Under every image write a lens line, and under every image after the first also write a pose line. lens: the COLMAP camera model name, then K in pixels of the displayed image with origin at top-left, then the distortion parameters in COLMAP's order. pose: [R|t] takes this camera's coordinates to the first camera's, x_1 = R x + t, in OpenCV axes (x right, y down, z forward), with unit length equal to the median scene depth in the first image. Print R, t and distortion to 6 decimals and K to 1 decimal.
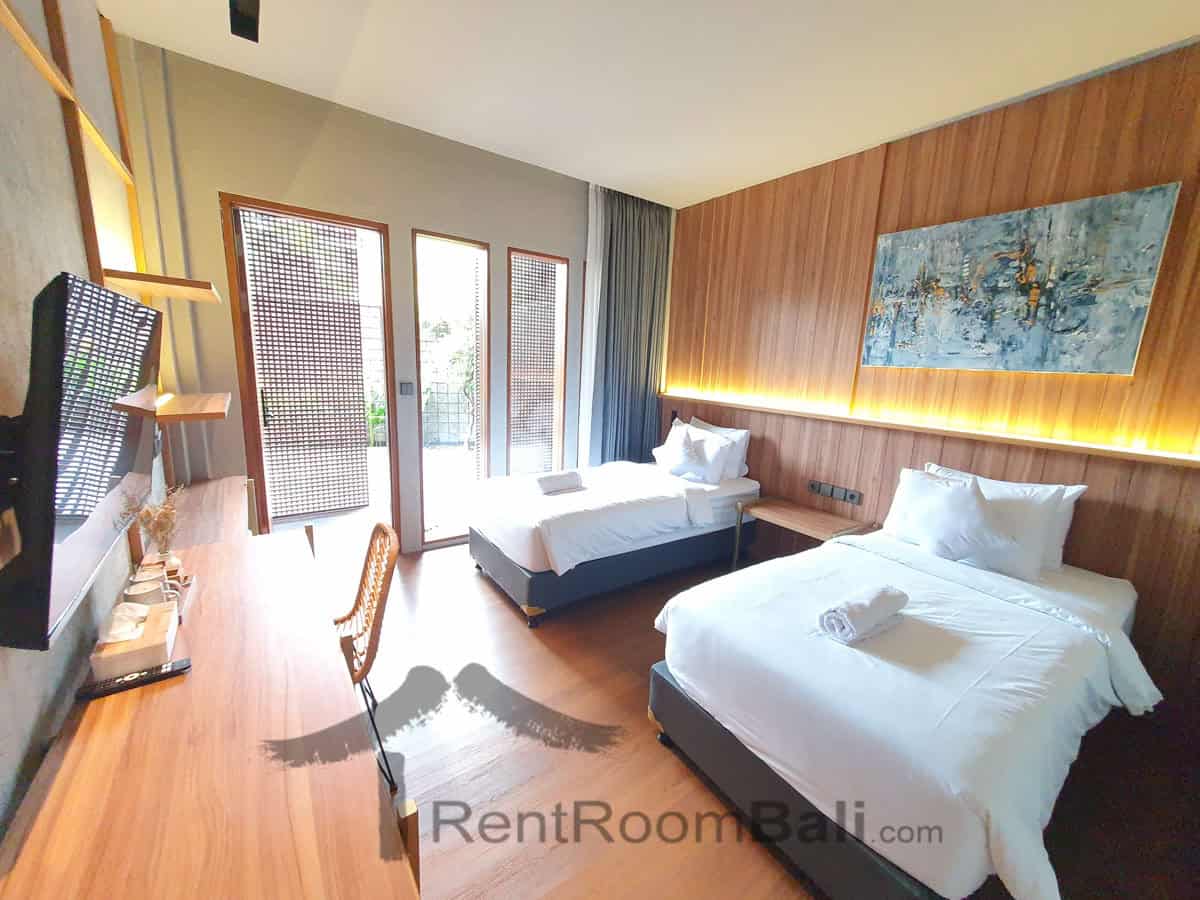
lens RADIAL K [[478.4, 0, 600.0], [0, 478.4, 450.0], [0, 0, 1]] dist [-0.001548, -0.000481]
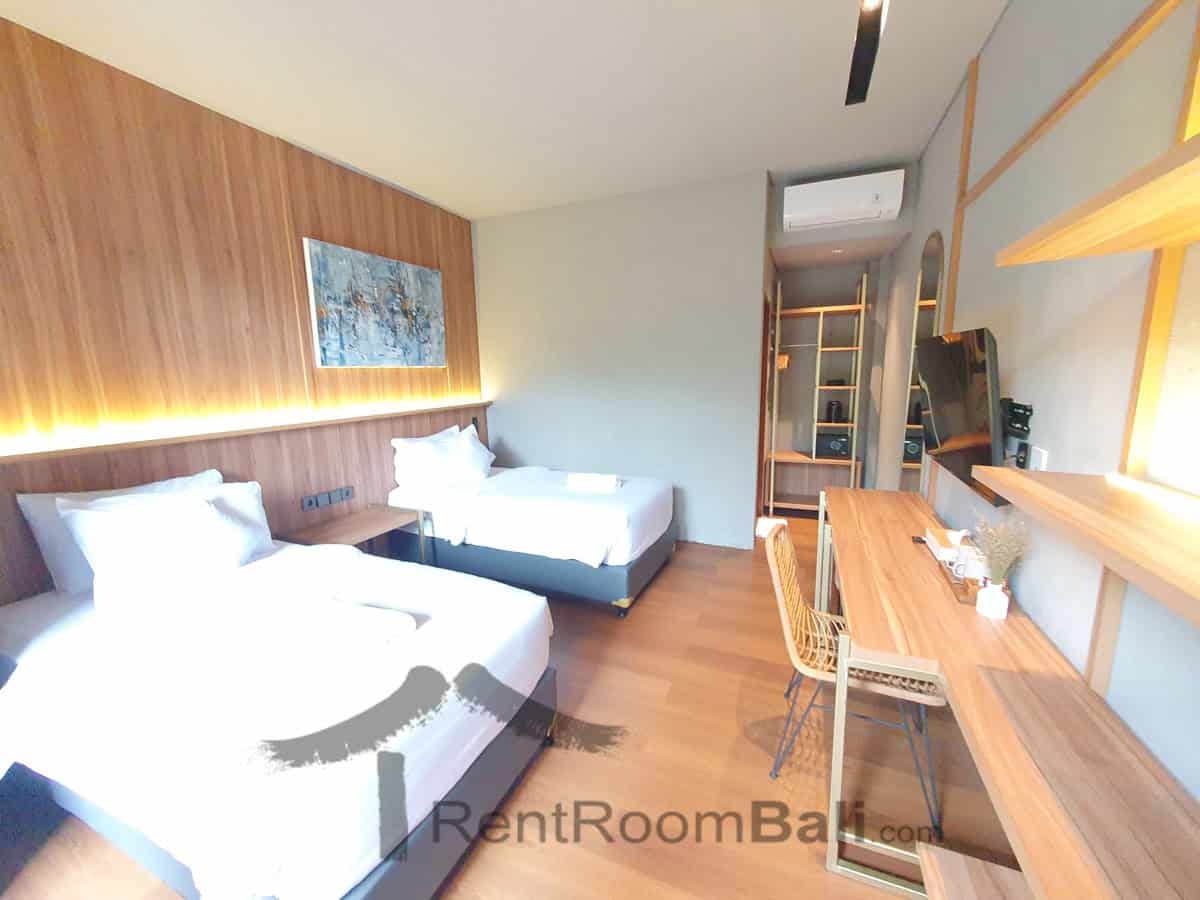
lens RADIAL K [[478.4, 0, 600.0], [0, 478.4, 450.0], [0, 0, 1]] dist [-0.001548, -0.000481]
pose [[-0.517361, -0.165313, 0.839648, -0.768066], [0.163103, 0.944131, 0.286382, -0.249310], [-0.840080, 0.285112, -0.461494, 1.250826]]
